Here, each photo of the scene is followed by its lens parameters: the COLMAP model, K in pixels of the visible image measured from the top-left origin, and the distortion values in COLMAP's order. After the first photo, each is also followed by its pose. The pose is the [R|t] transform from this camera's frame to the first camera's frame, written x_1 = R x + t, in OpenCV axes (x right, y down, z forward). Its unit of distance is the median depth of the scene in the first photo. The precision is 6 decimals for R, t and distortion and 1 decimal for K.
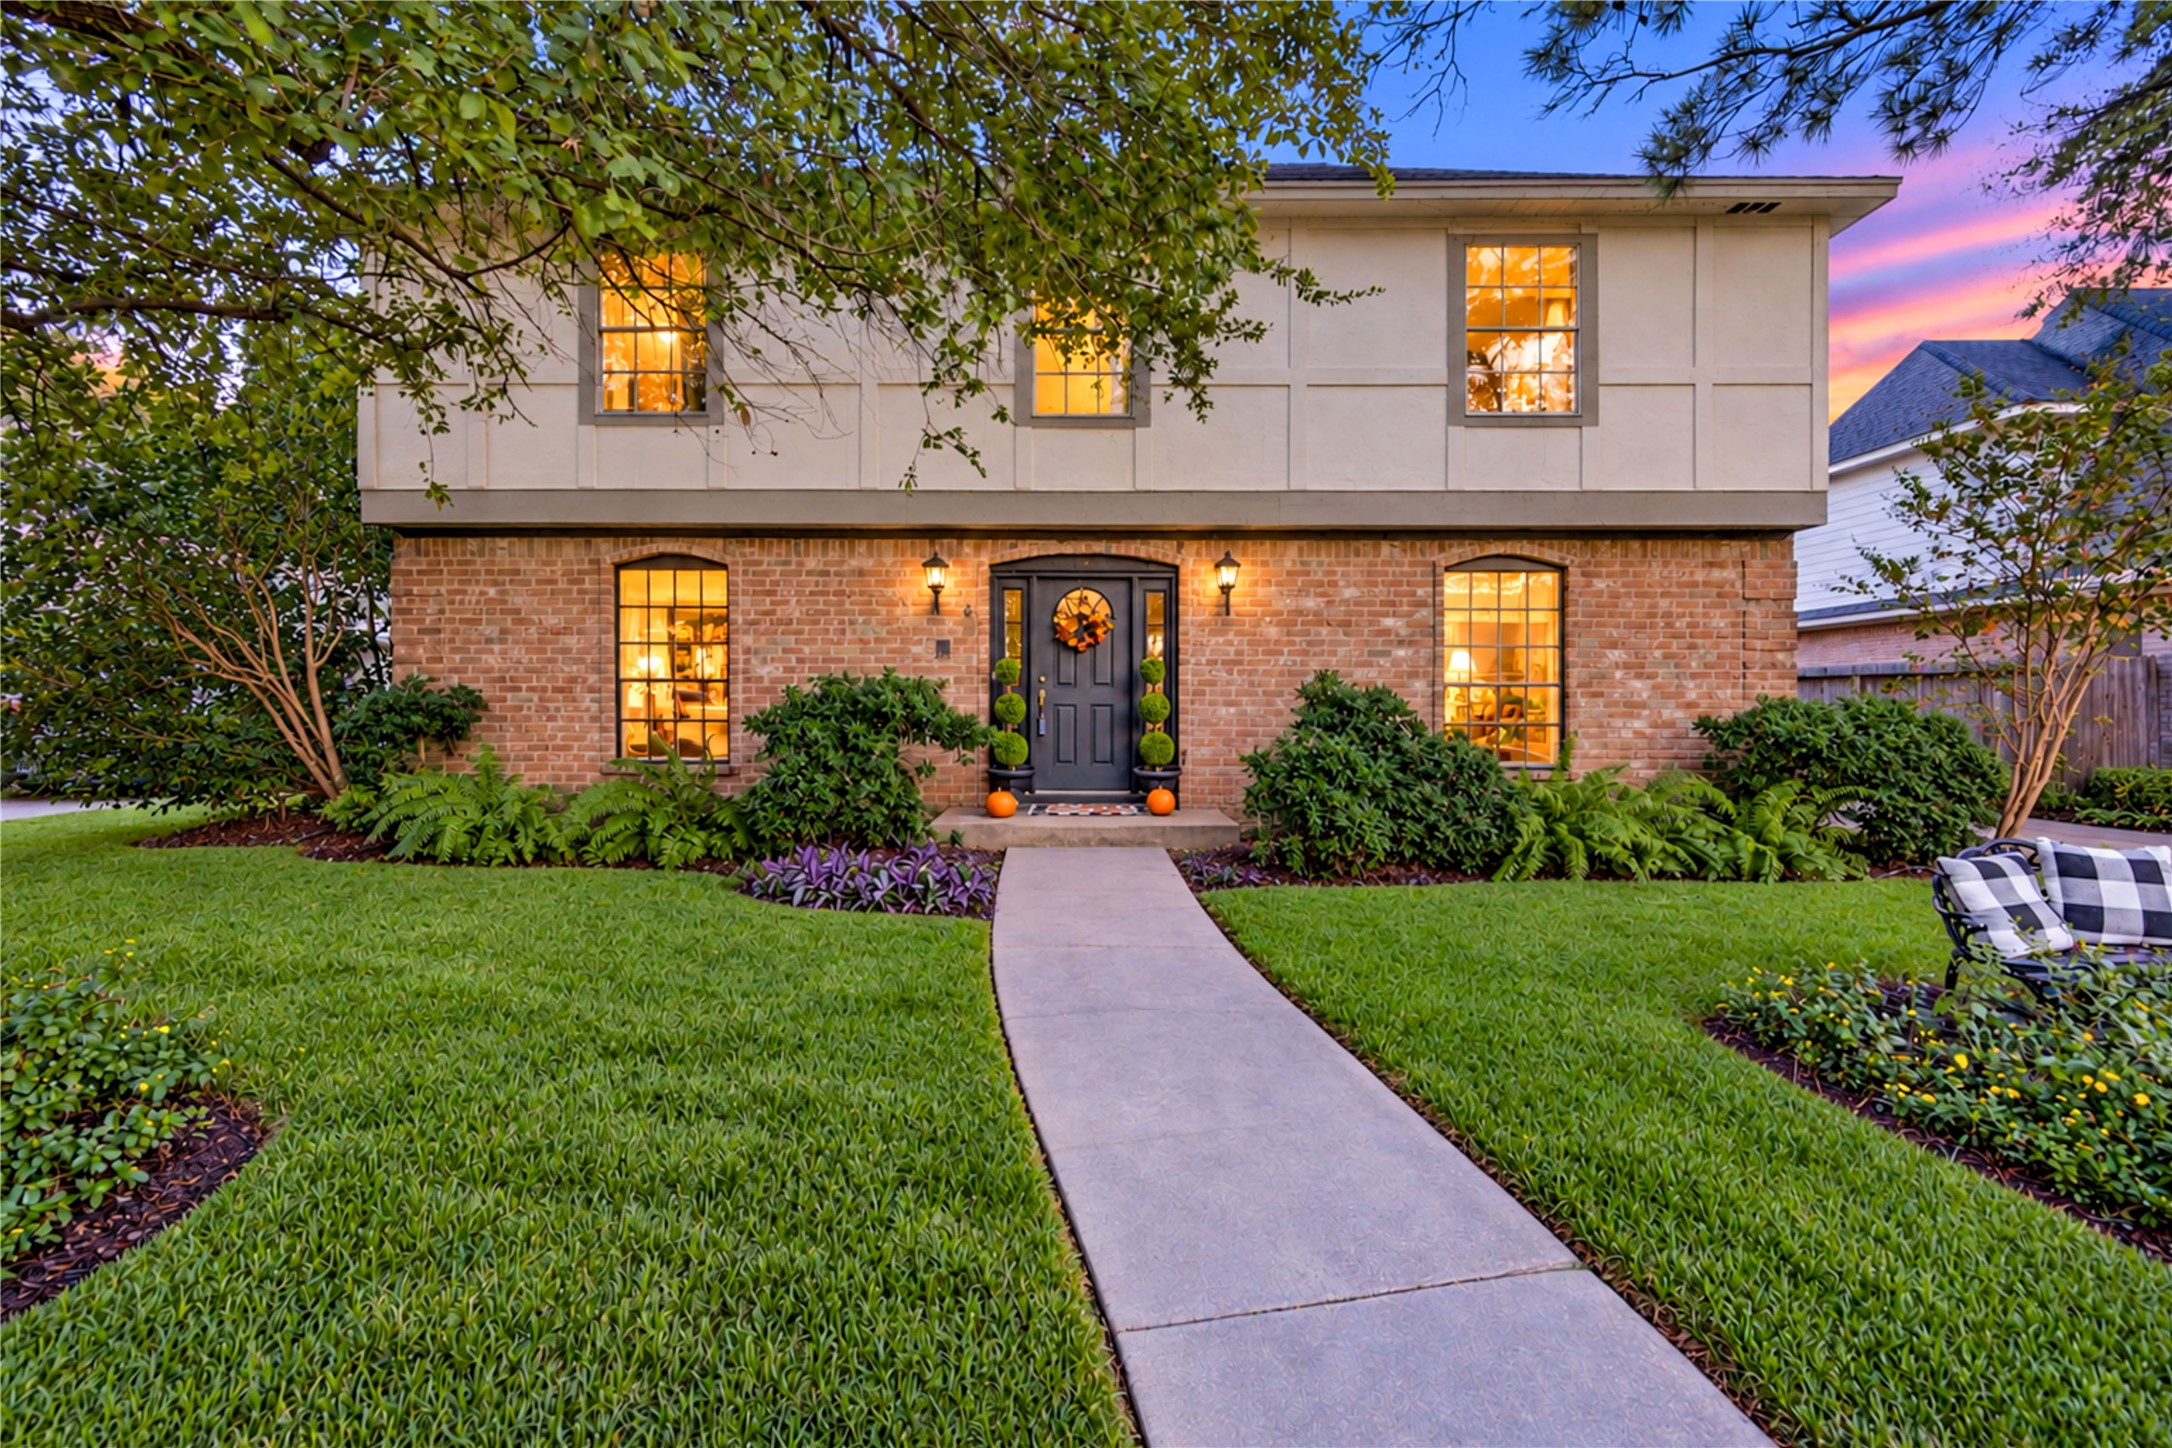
lens RADIAL K [[857.9, 0, 1080.2], [0, 857.9, 717.2], [0, 0, 1]] dist [0.001942, 0.000129]
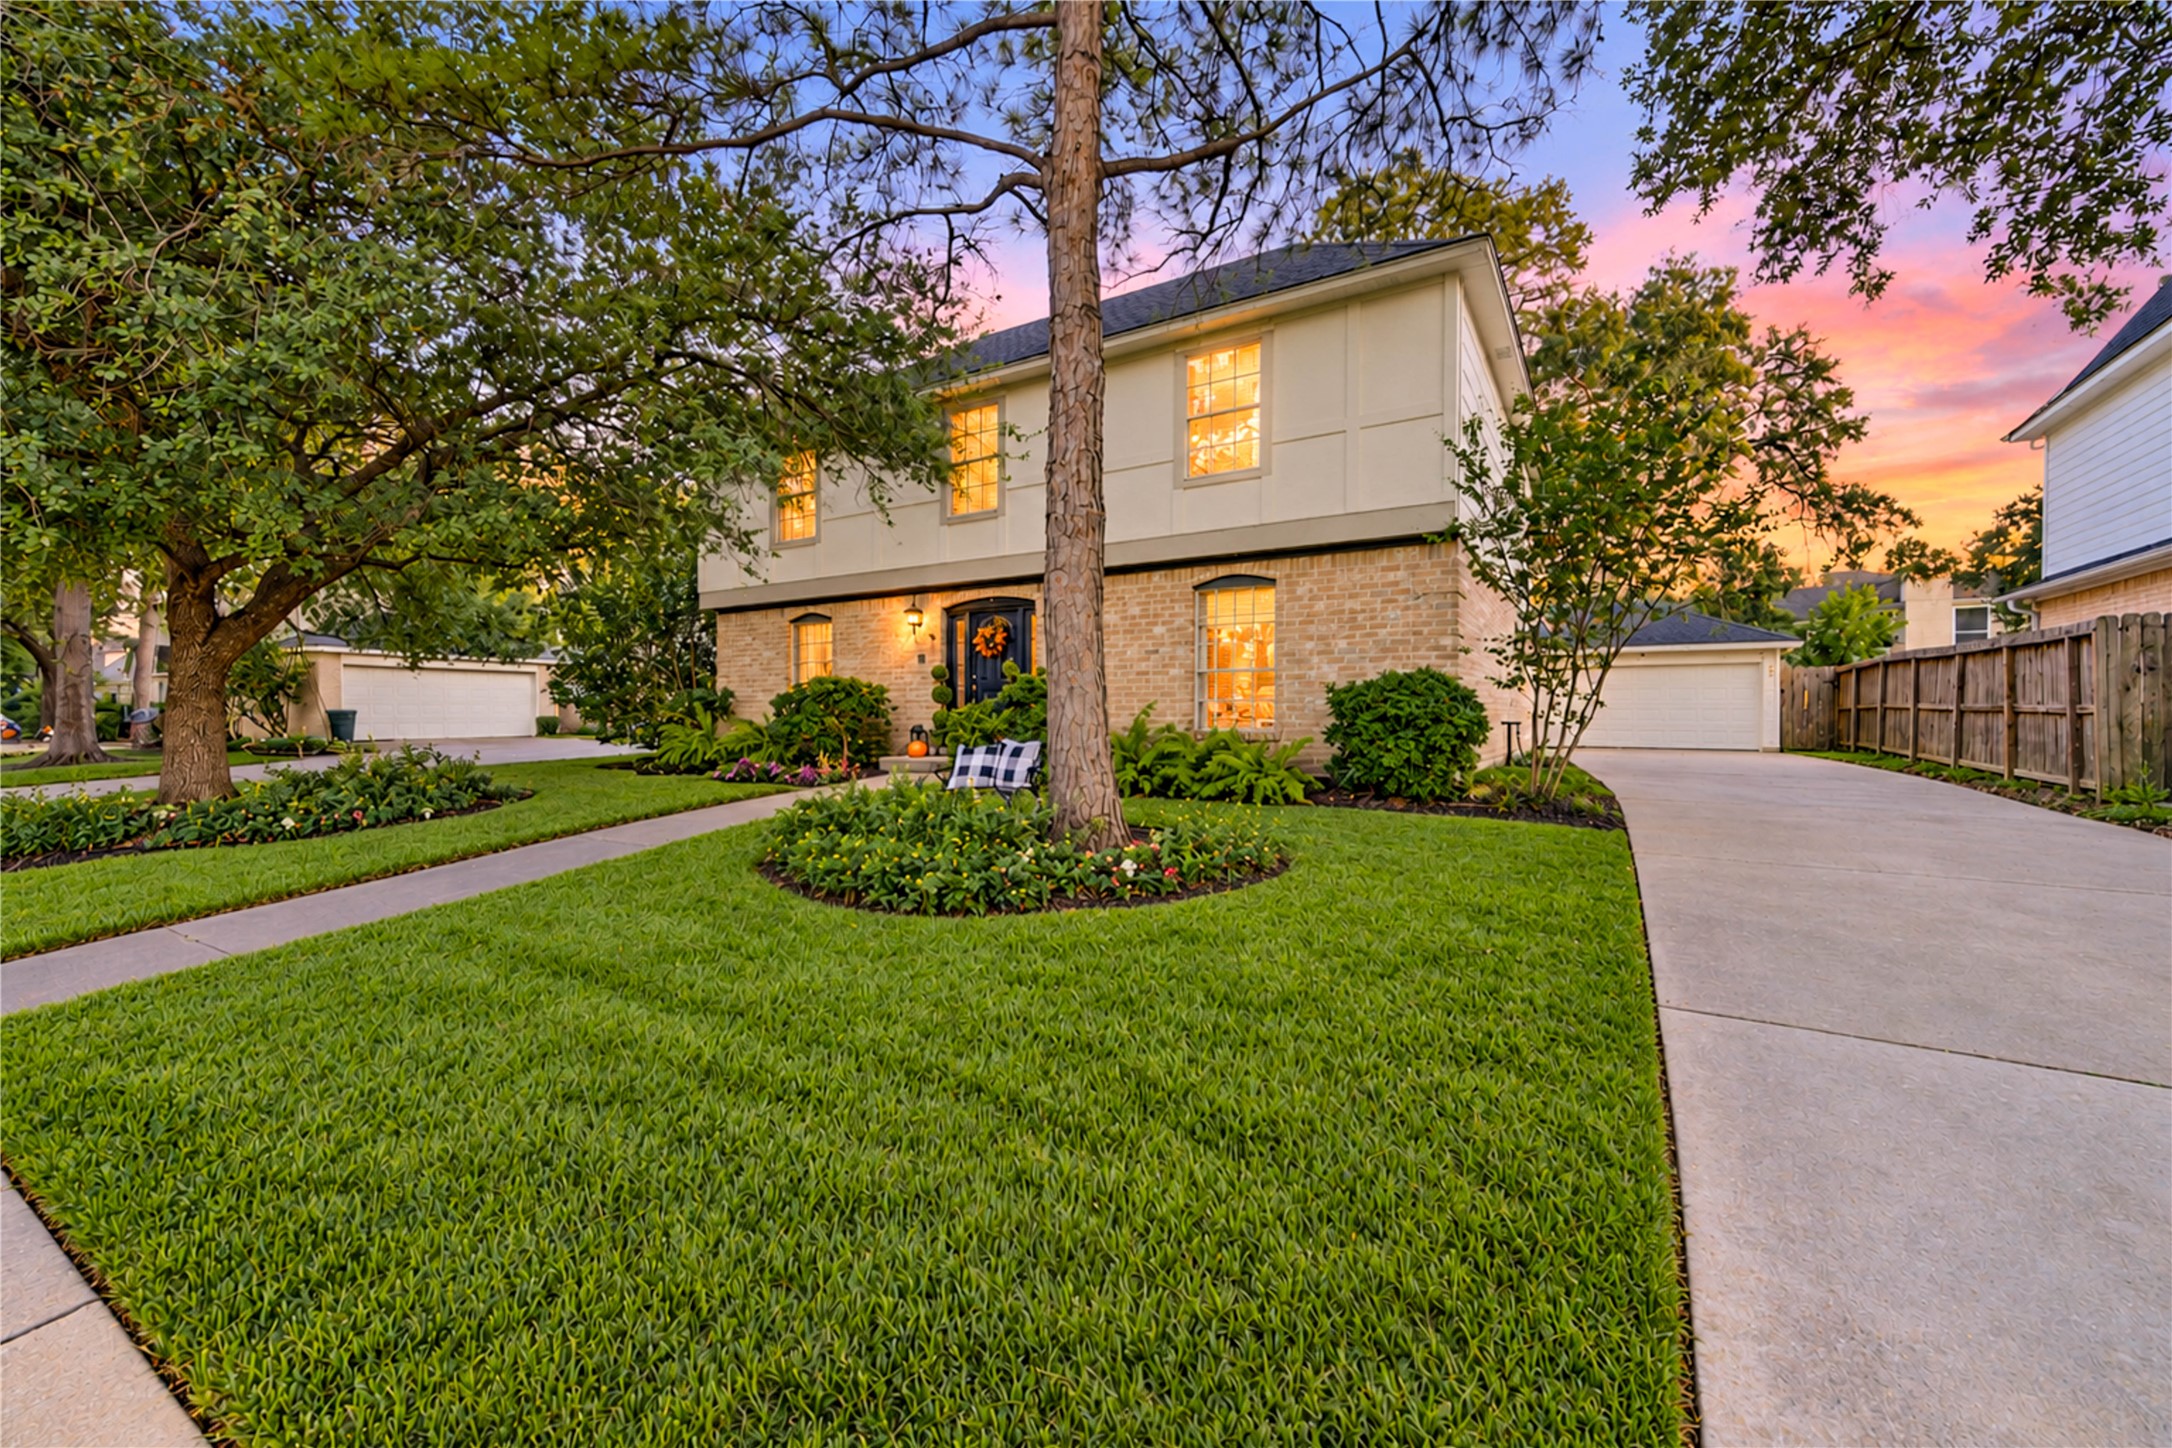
lens RADIAL K [[857.9, 0, 1101.2], [0, 857.9, 720.0], [0, 0, 1]] dist [0.001942, 0.000129]
pose [[0.859202, -0.002252, -0.511632, 0.996239], [-0.003035, 0.999950, -0.009498, 0.051091], [0.511628, 0.009714, 0.859152, -0.251771]]
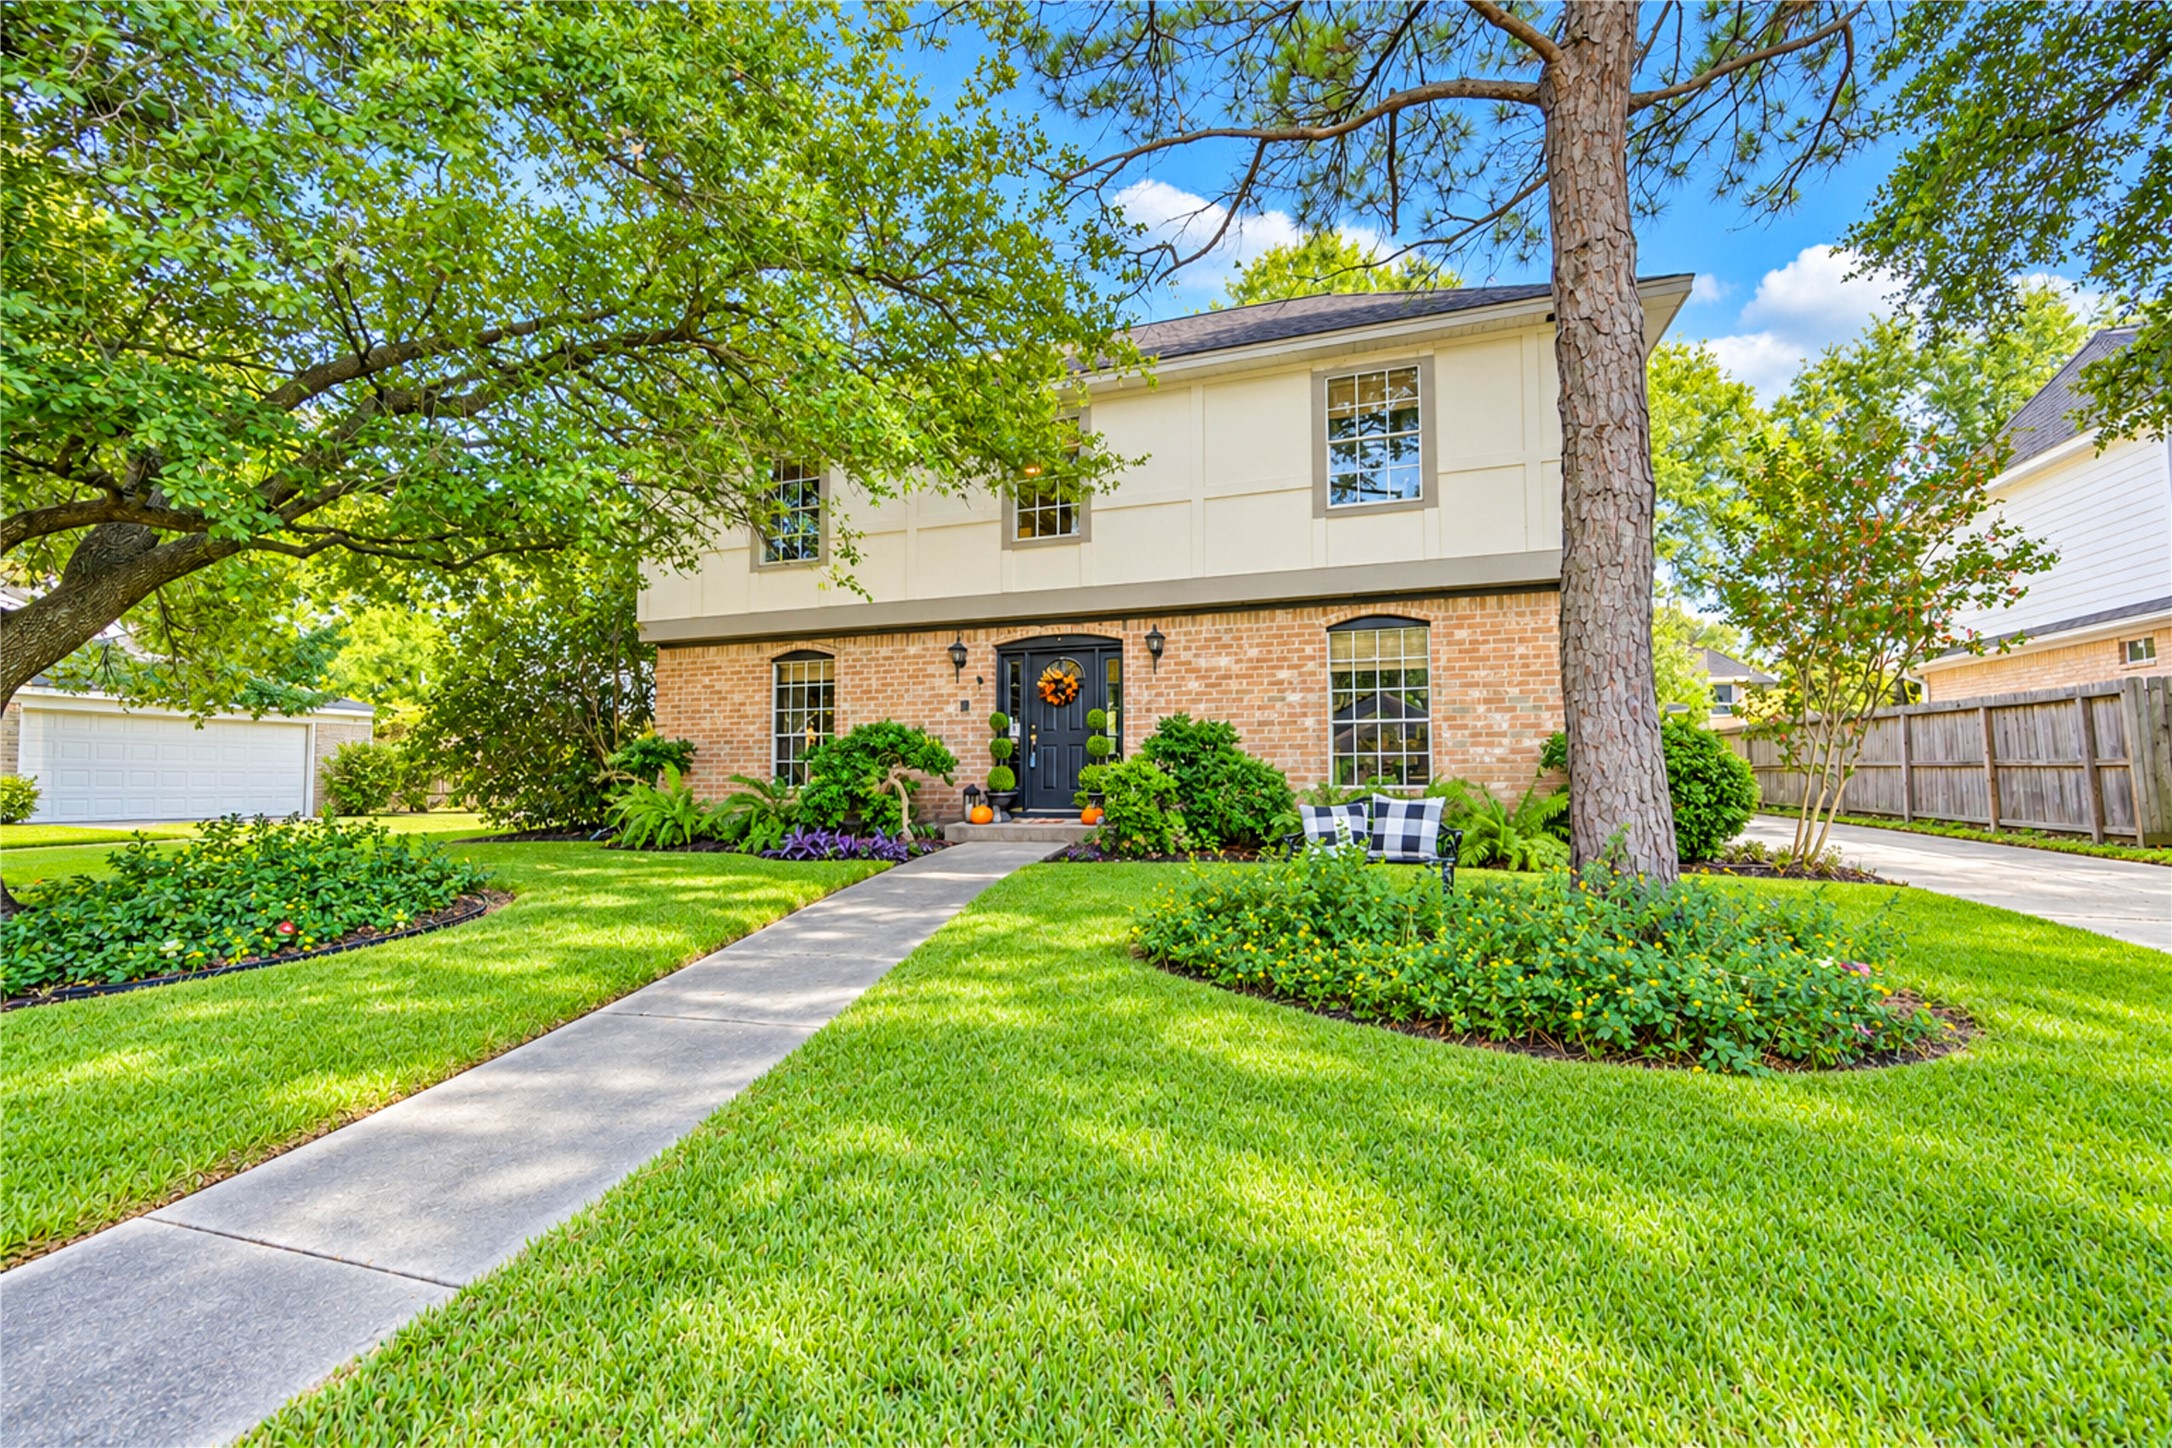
lens RADIAL K [[857.9, 0, 1079.1], [0, 857.9, 723.7], [0, 0, 1]] dist [0.001942, 0.000129]
pose [[0.950436, -0.029583, -0.309511, 0.452354], [0.006304, 0.997092, -0.075945, 0.053483], [0.310857, 0.070230, 0.947858, -0.268024]]
